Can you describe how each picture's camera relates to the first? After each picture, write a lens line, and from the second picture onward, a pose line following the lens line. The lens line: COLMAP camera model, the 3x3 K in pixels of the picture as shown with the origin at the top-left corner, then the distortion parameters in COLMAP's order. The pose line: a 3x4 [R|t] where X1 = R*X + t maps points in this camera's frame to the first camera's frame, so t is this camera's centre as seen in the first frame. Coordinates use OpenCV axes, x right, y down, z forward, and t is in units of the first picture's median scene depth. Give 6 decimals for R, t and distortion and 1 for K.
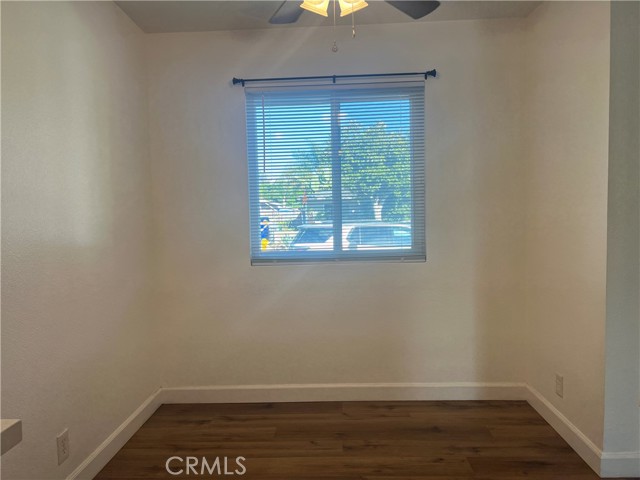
lens RADIAL K [[480.9, 0, 318.4], [0, 480.9, 243.2], [0, 0, 1]] dist [0.057343, -0.064398]
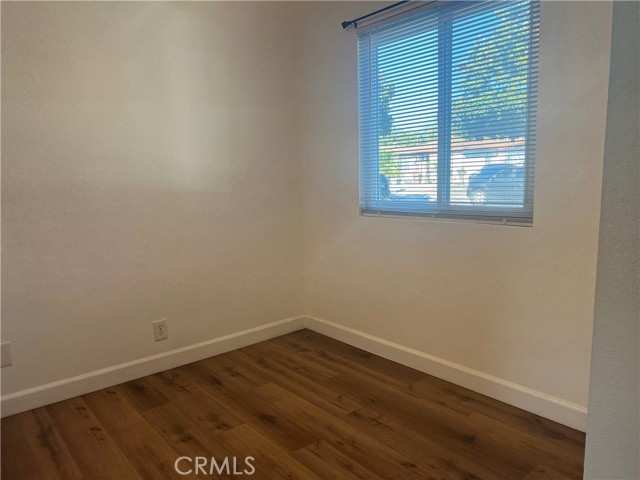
lens RADIAL K [[480.9, 0, 320.1], [0, 480.9, 239.6], [0, 0, 1]] dist [0.057343, -0.064398]
pose [[0.671251, 0.108884, -0.733189, 0.587837], [-0.025572, 0.991965, 0.123902, -0.026589], [0.740789, -0.064420, 0.668642, 0.298174]]
